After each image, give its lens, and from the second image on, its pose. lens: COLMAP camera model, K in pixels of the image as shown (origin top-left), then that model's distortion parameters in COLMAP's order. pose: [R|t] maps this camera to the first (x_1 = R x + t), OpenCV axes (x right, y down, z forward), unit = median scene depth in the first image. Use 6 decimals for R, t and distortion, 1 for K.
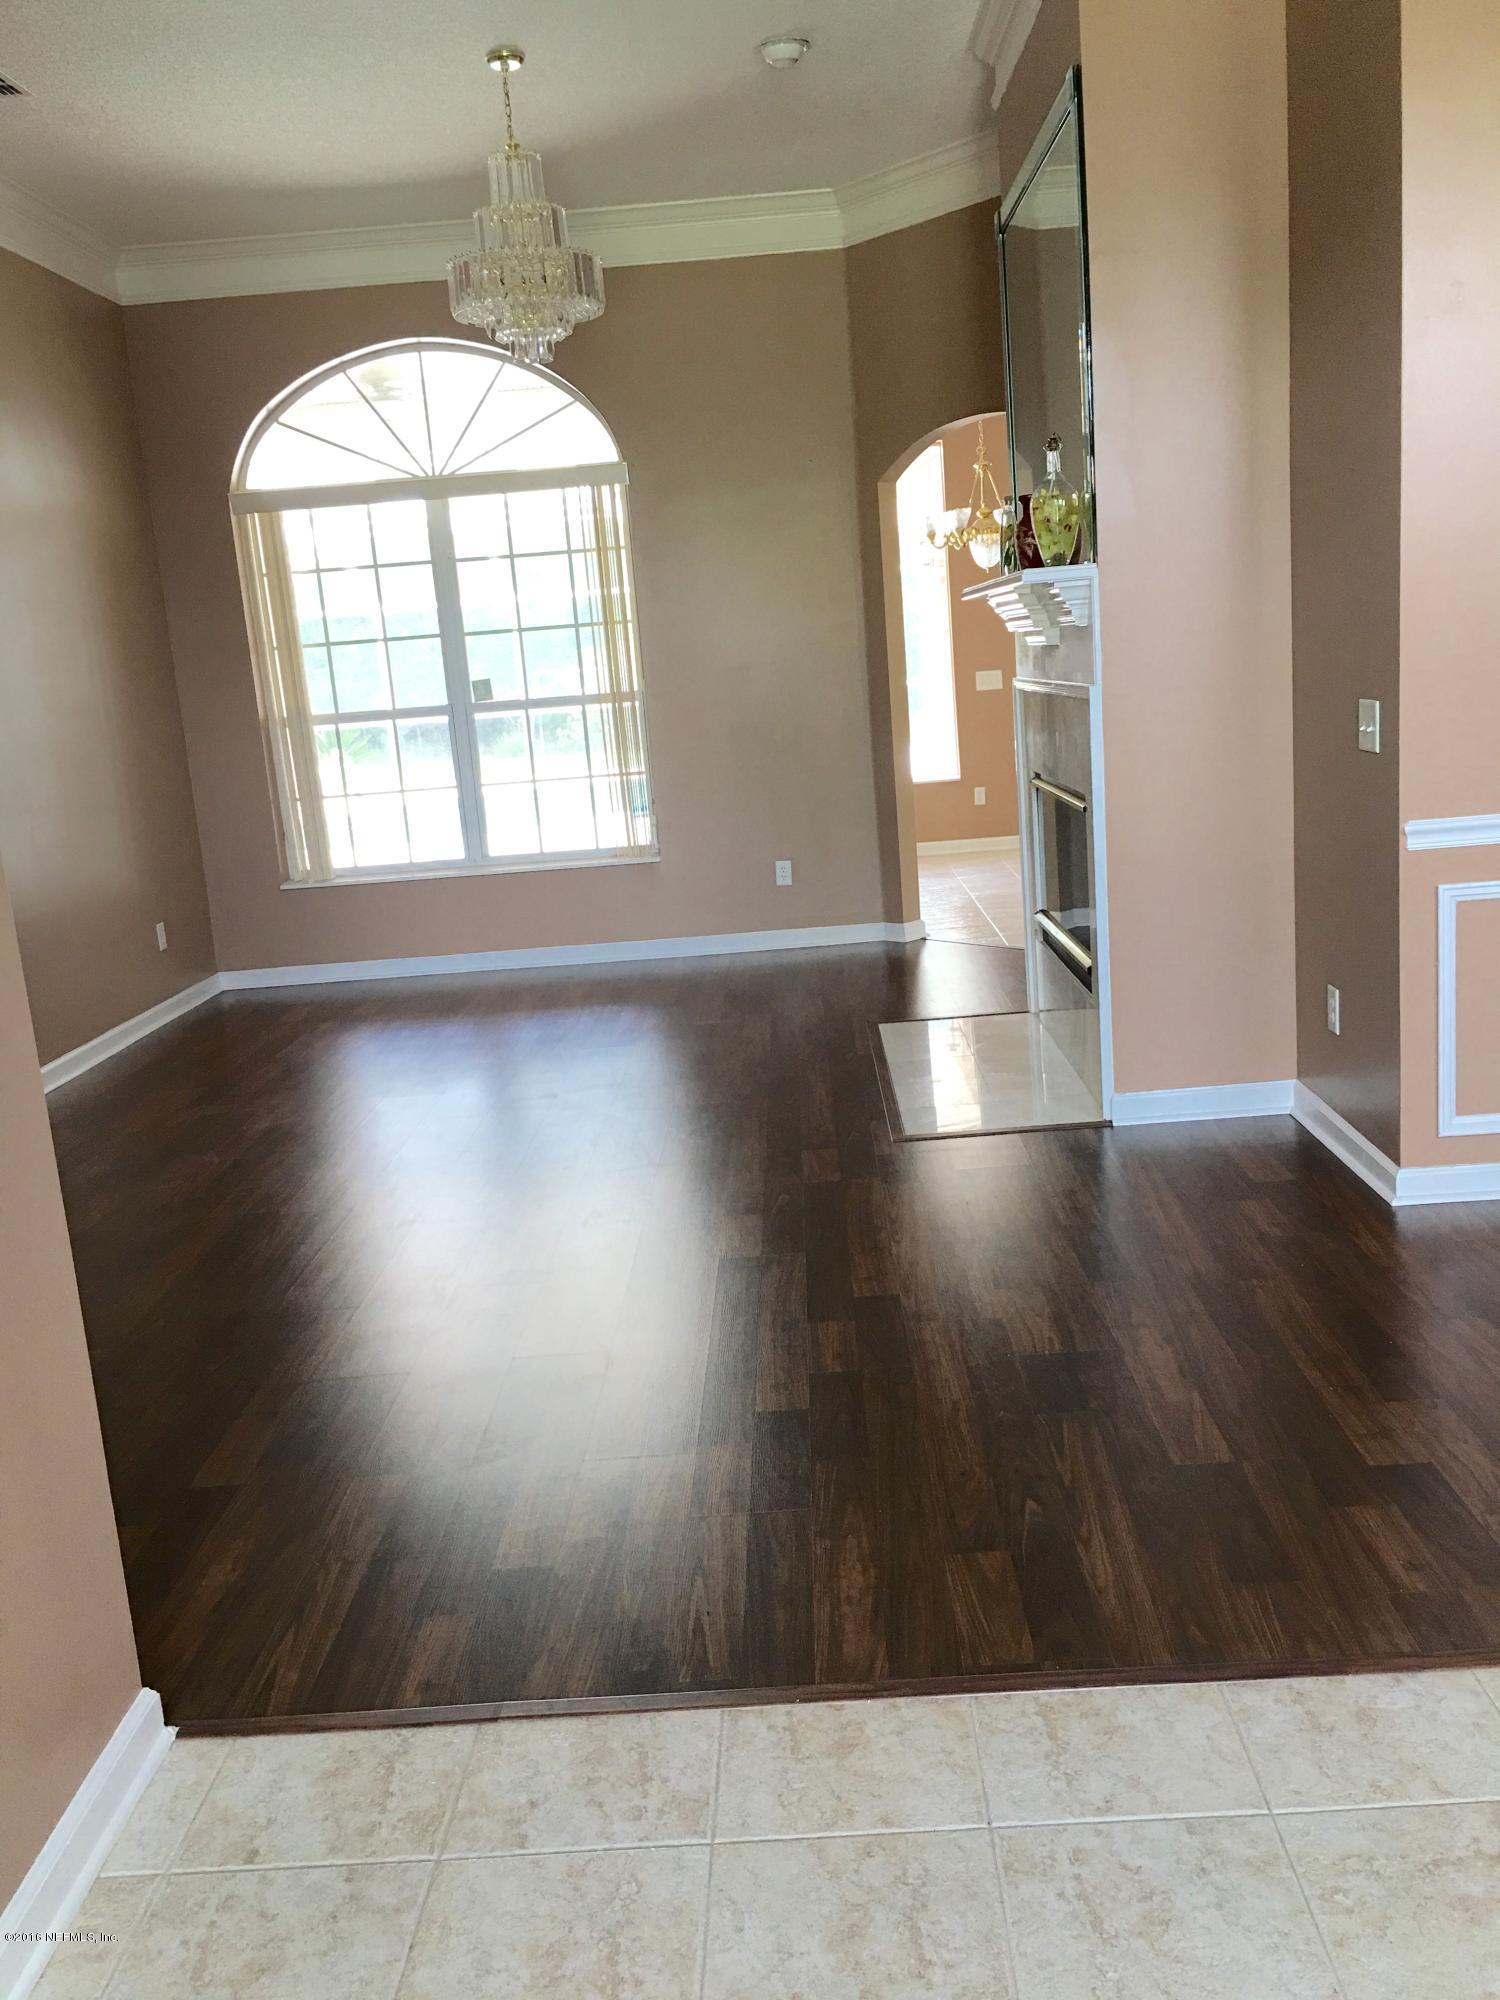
lens RADIAL K [[1697.5, 0, 750.0], [0, 1697.5, 1000.0], [0, 0, 1]] dist [0.029485, 0.003060]
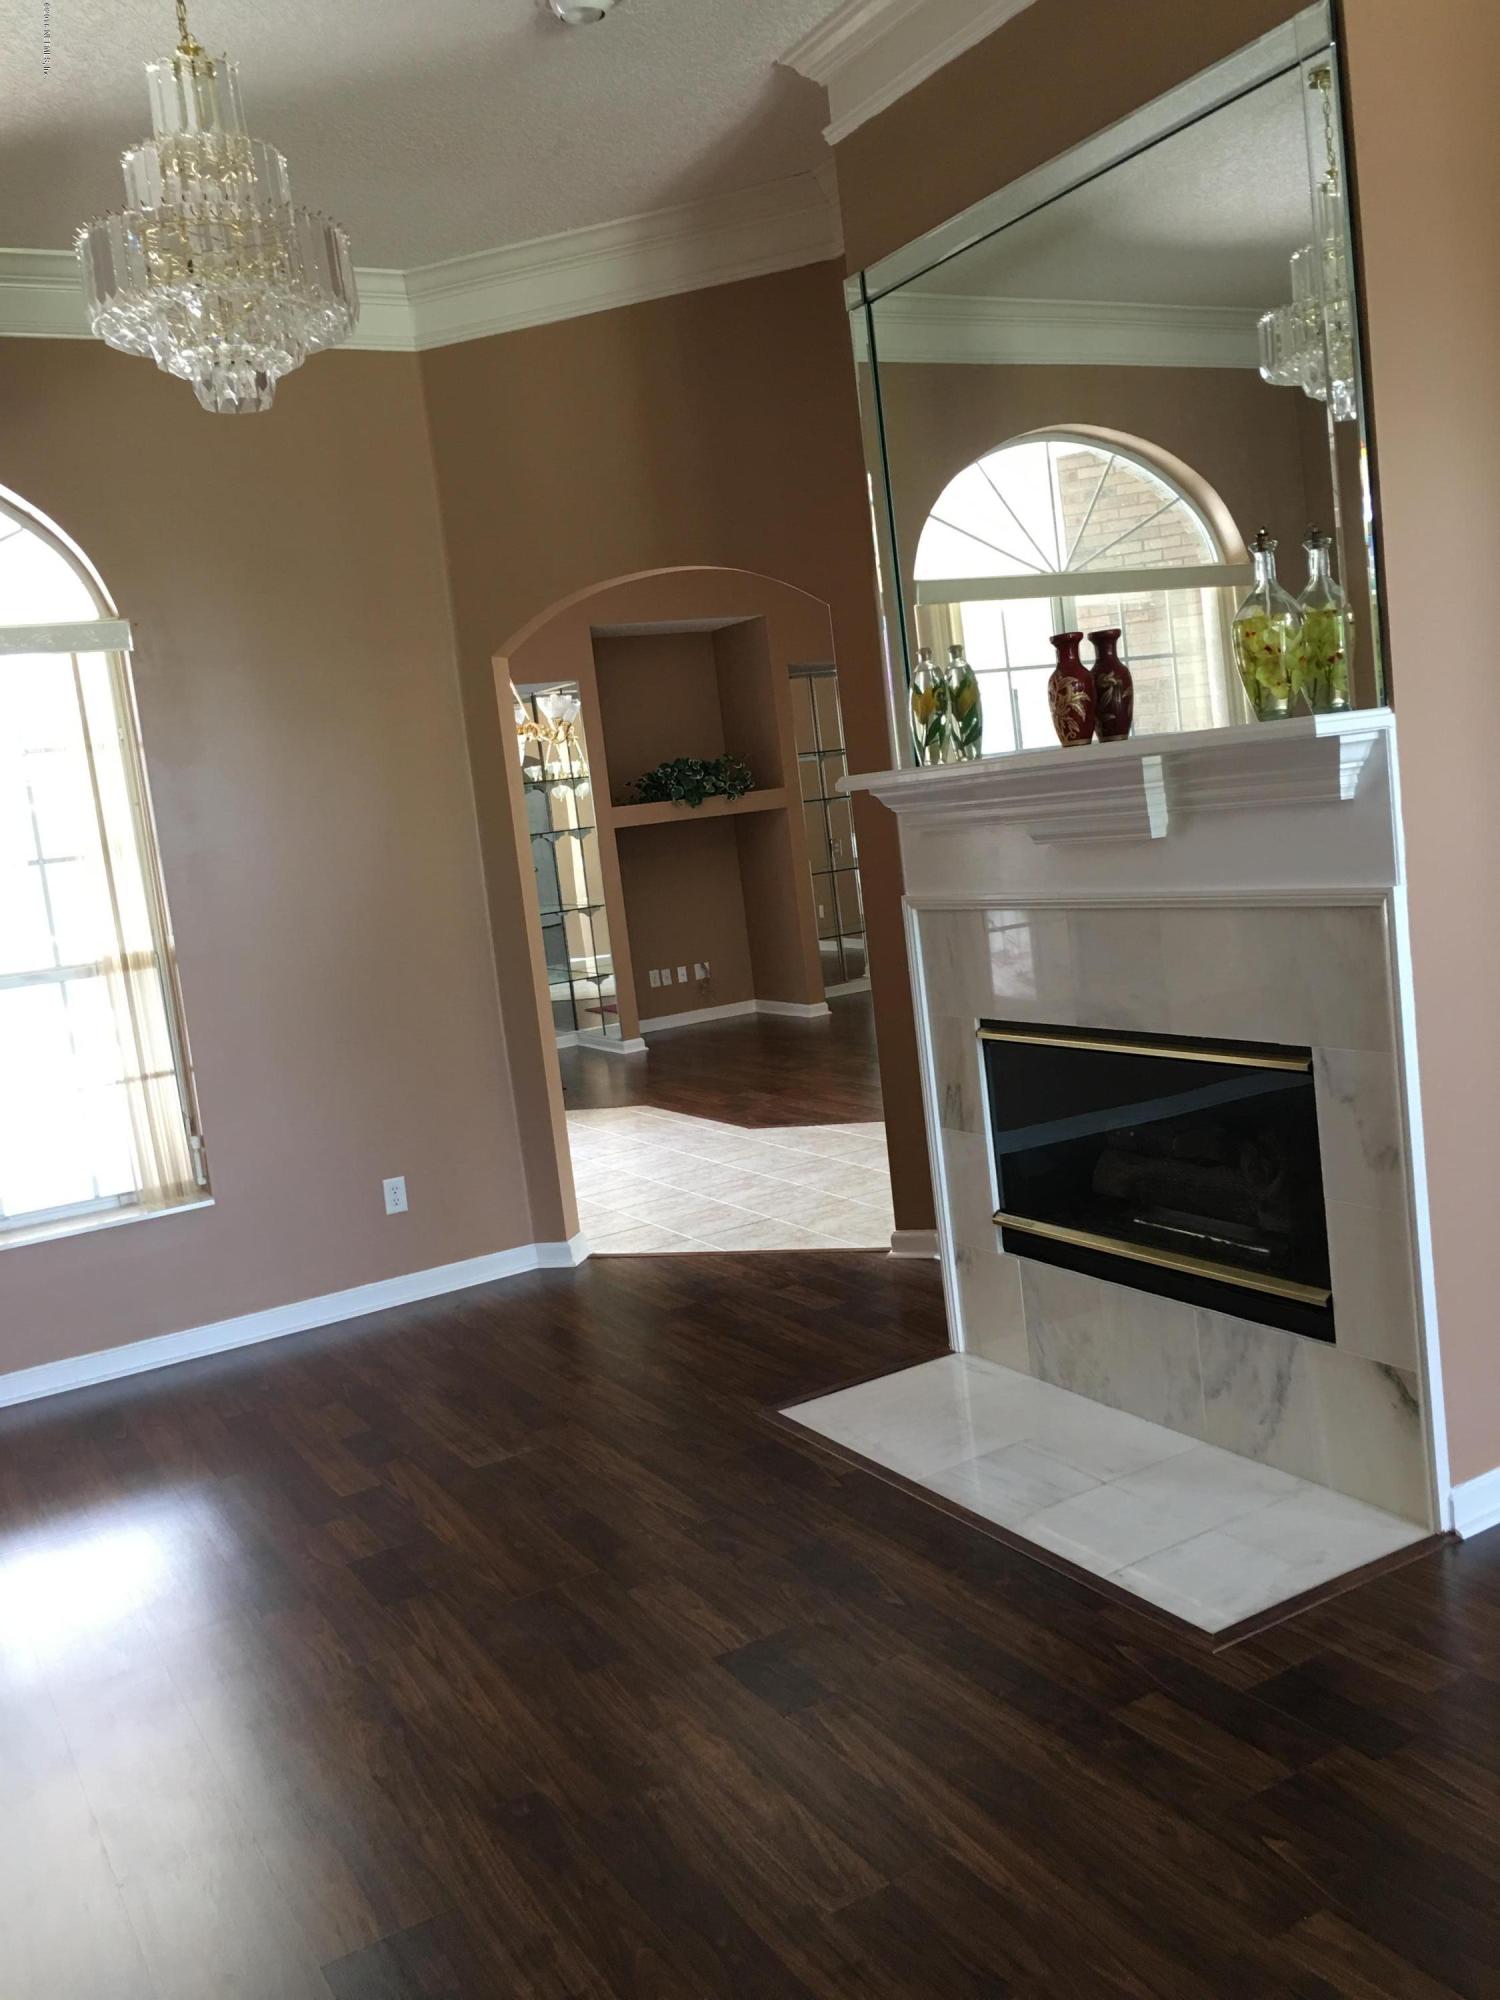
lens RADIAL K [[1692.9, 0, 750.0], [0, 1692.9, 1000.0], [0, 0, 1]] dist [0.003891, 0.006723]
pose [[0.857108, -0.081041, 0.508721, -0.223481], [0.149689, 0.984118, -0.095425, -0.071848], [-0.492908, 0.157940, 0.855626, 0.348070]]
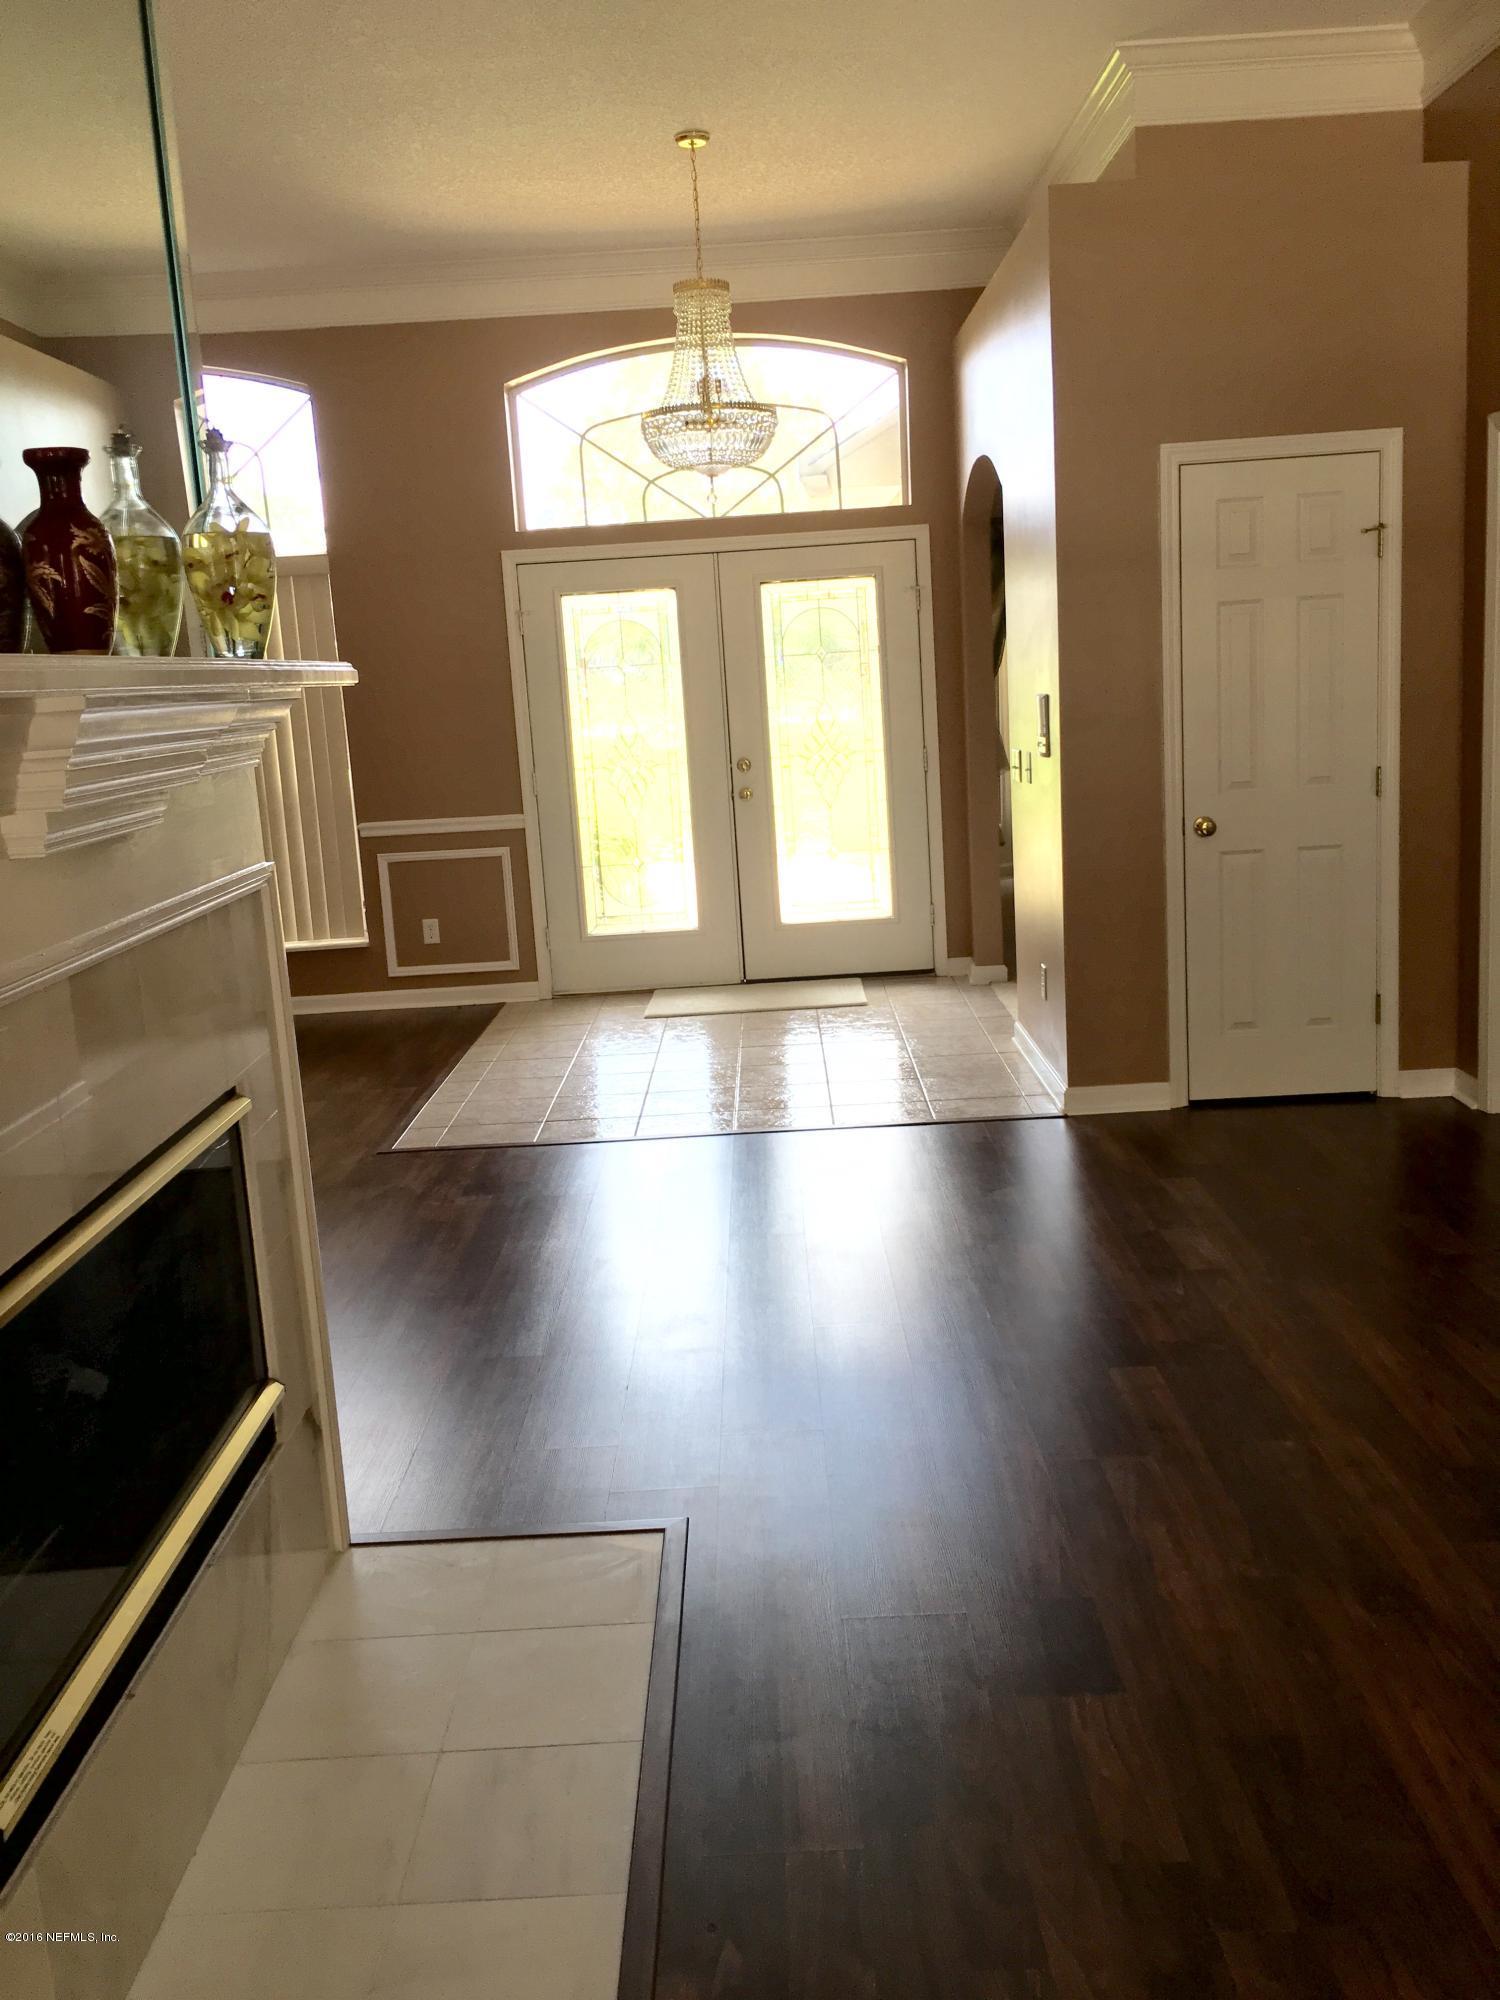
lens RADIAL K [[1692.9, 0, 750.0], [0, 1692.9, 1000.0], [0, 0, 1]] dist [0.003891, 0.006723]
pose [[-0.990203, 0.139482, 0.006545, -0.001512], [0.131399, 0.914911, 0.381671, -0.204891], [0.047248, 0.378792, -0.924275, 0.933613]]
